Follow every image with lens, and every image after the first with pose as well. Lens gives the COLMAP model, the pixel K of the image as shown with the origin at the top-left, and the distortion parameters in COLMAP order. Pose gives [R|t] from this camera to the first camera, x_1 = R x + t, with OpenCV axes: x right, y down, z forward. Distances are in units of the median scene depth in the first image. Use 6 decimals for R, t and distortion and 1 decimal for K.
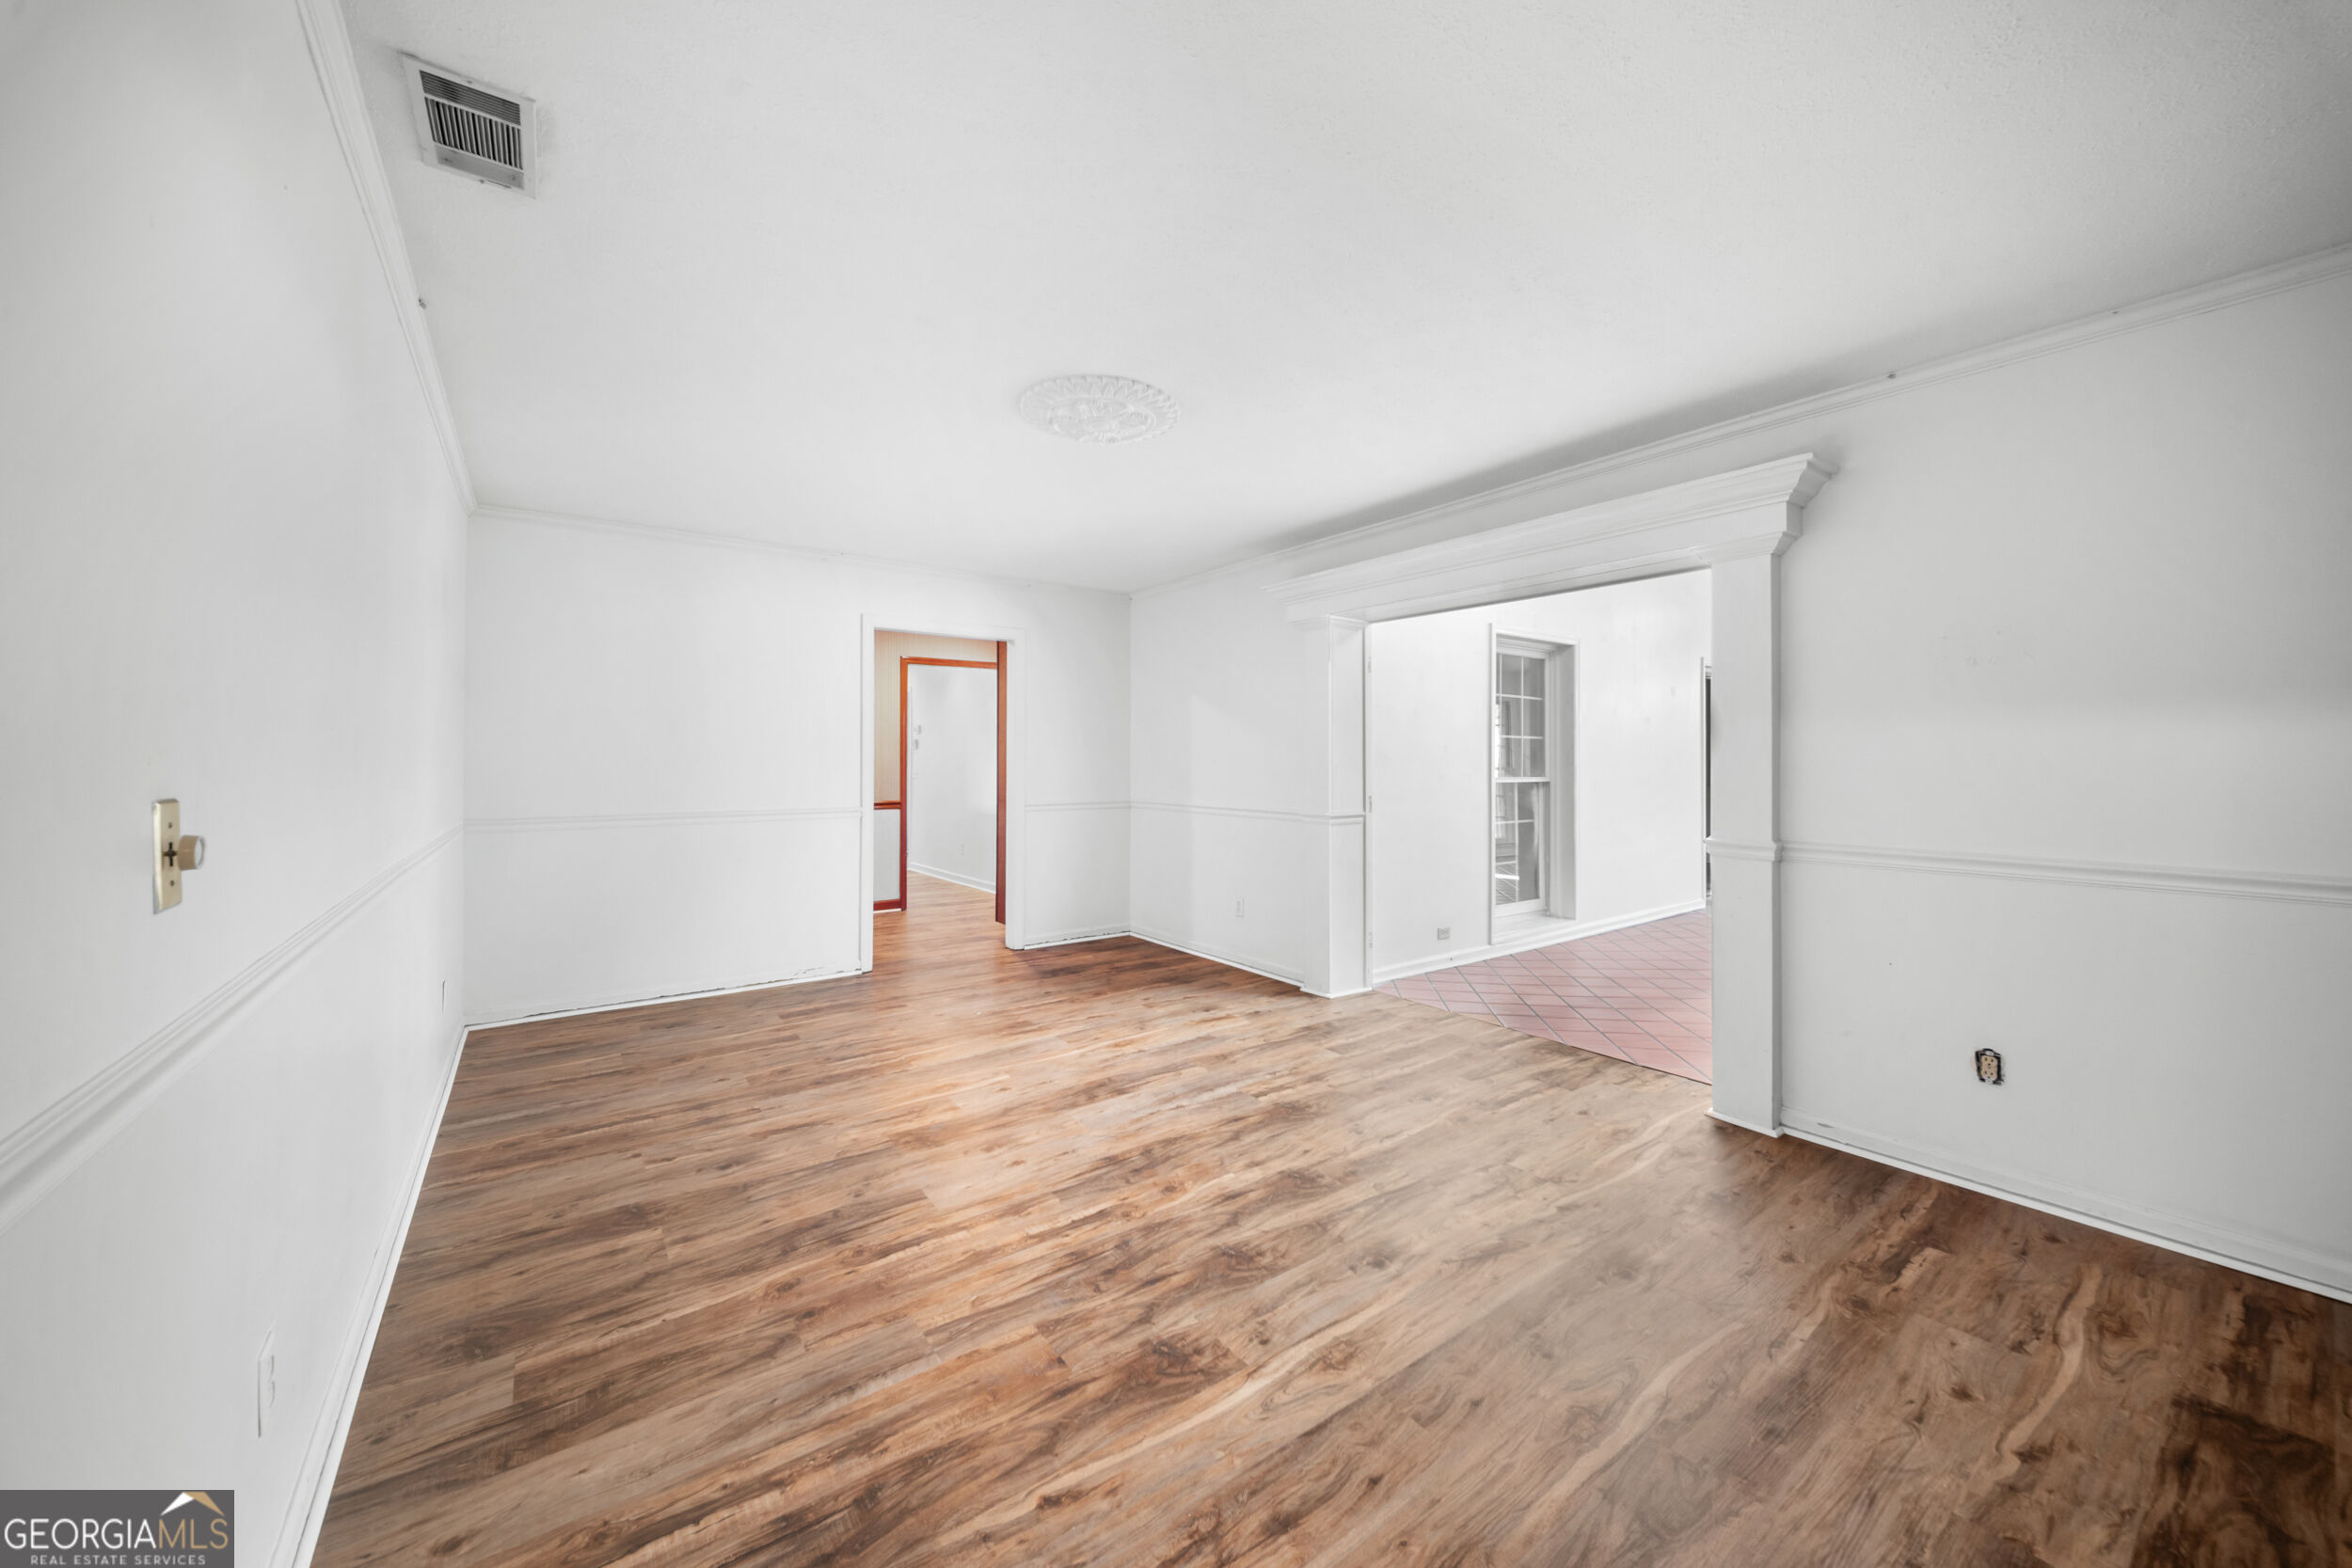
lens RADIAL K [[839.7, 0, 1171.6], [0, 839.7, 769.7], [0, 0, 1]] dist [-0.002363, -0.000562]
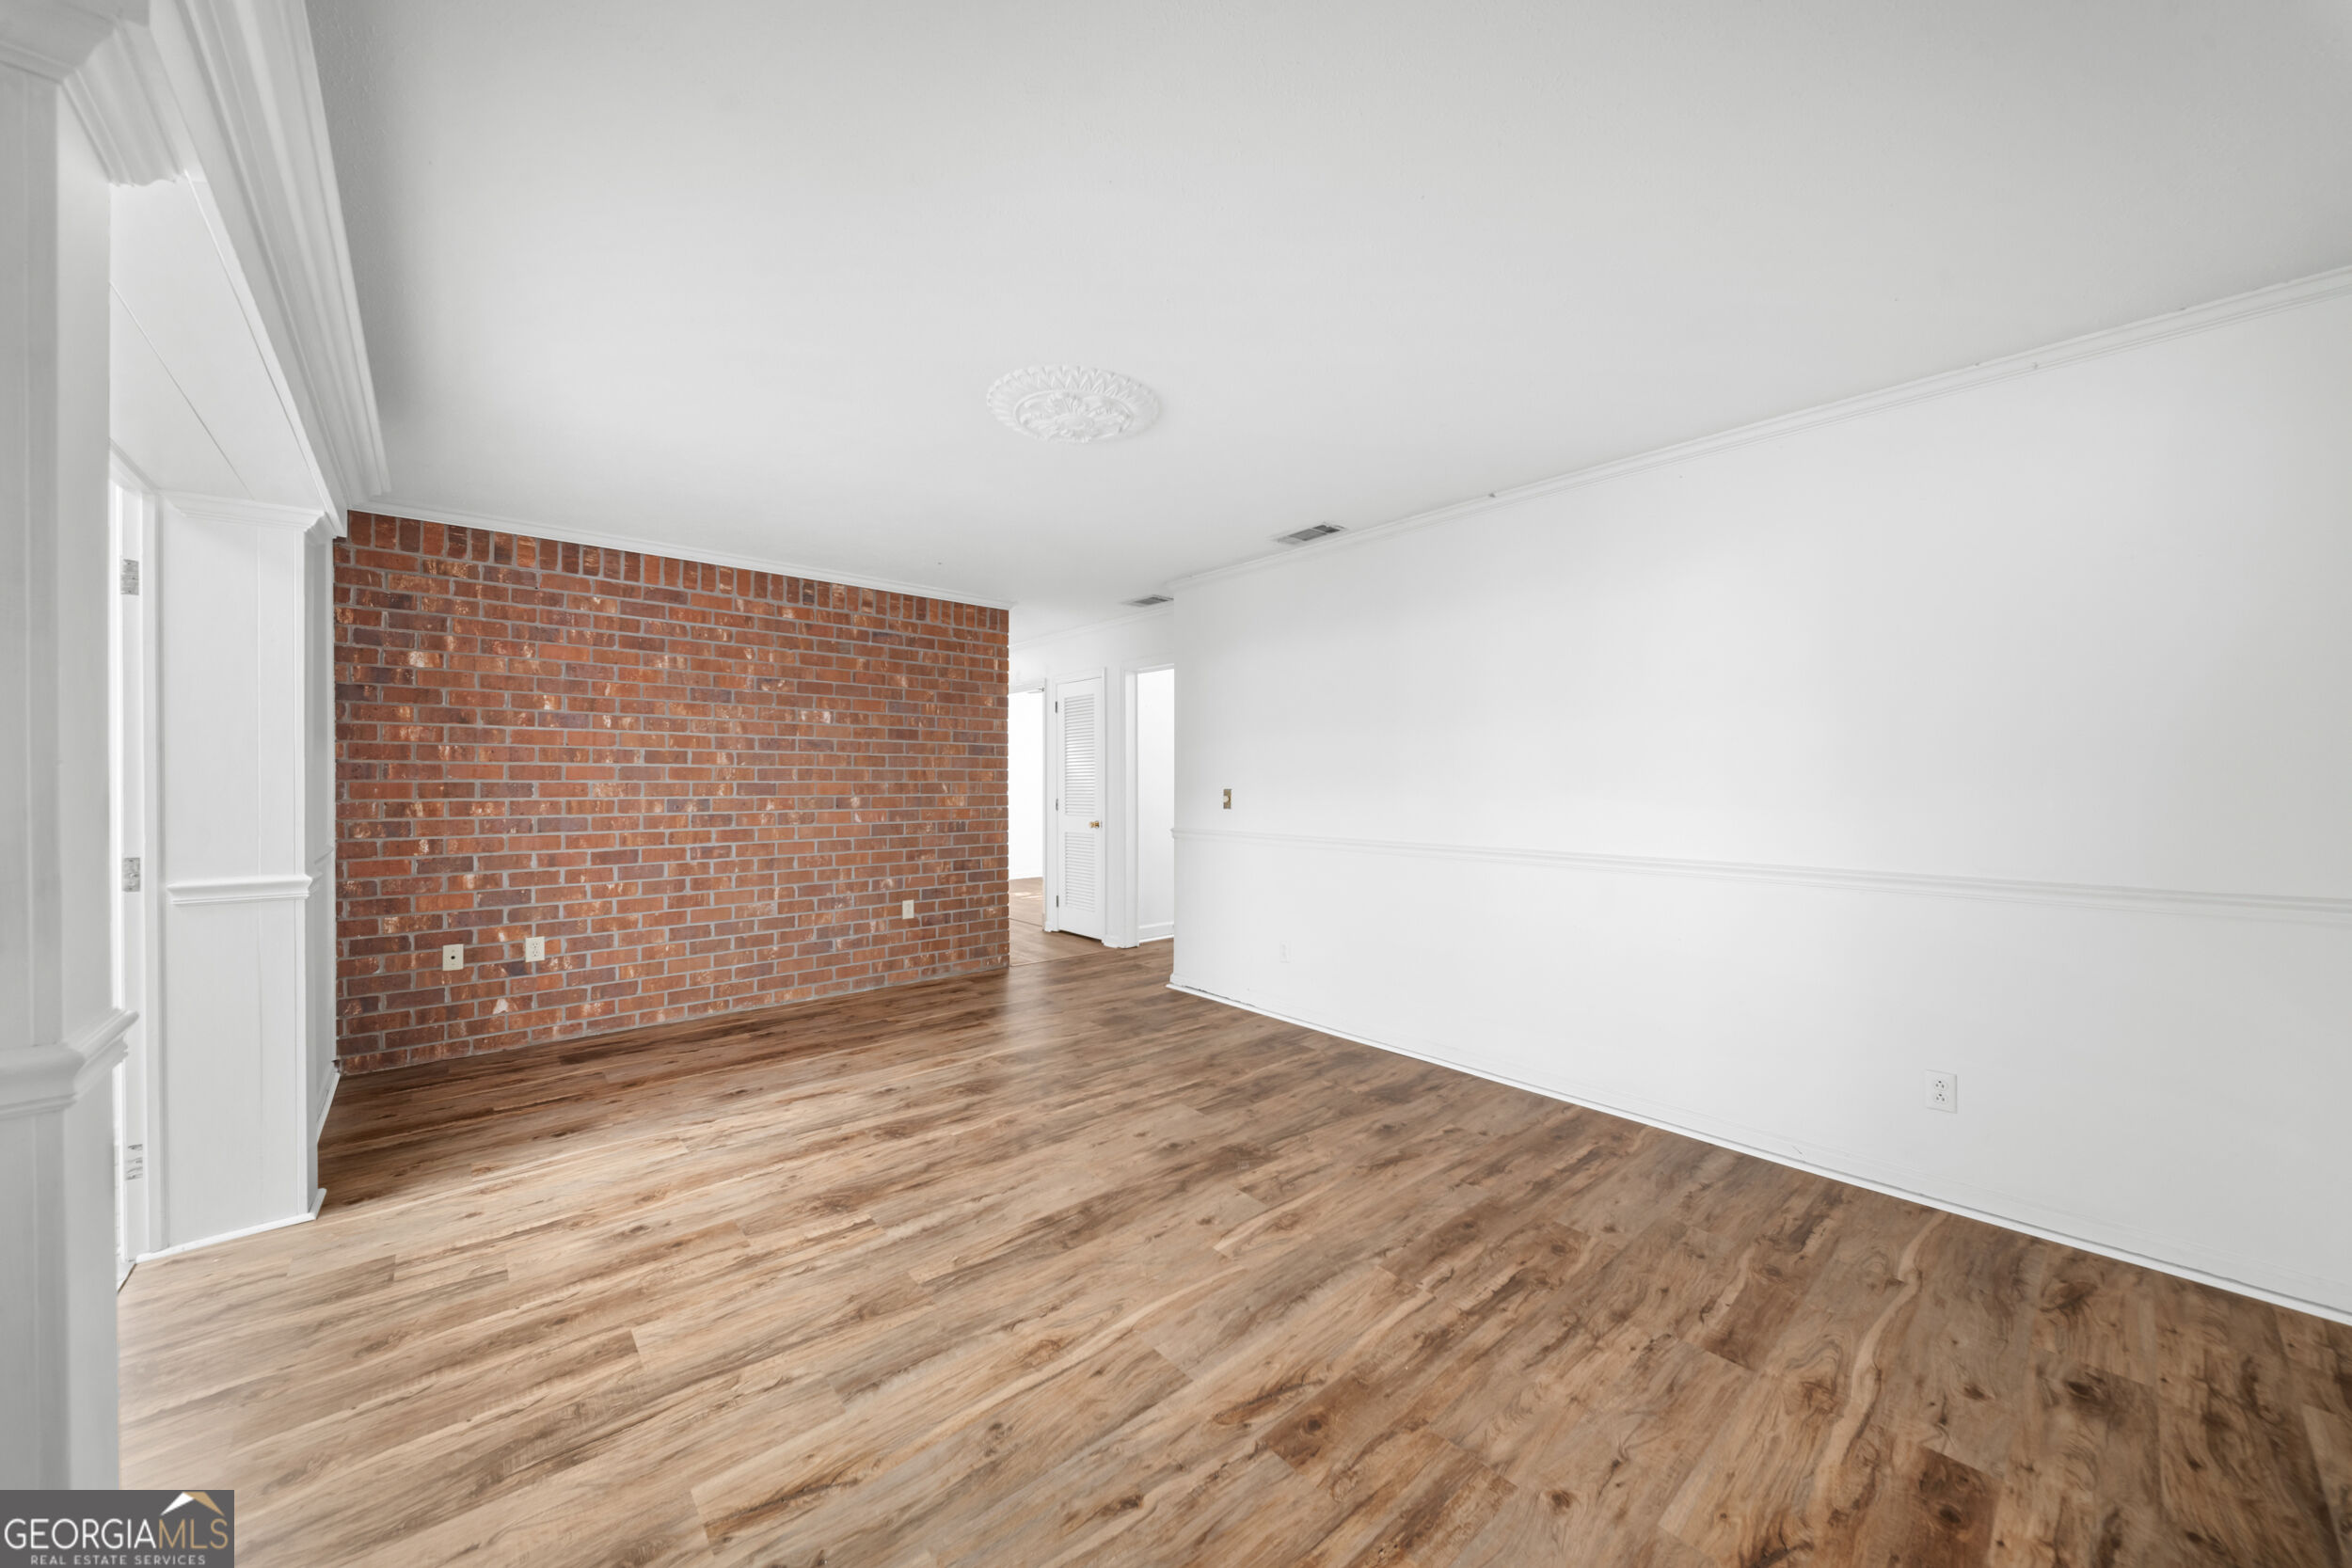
lens RADIAL K [[839.7, 0, 1174.4], [0, 839.7, 784.4], [0, 0, 1]] dist [-0.002363, -0.000562]
pose [[-0.996334, -0.004304, -0.085438, -0.126267], [-0.005433, 0.999901, 0.012989, -0.021434], [0.085374, 0.013406, -0.996259, 2.076323]]
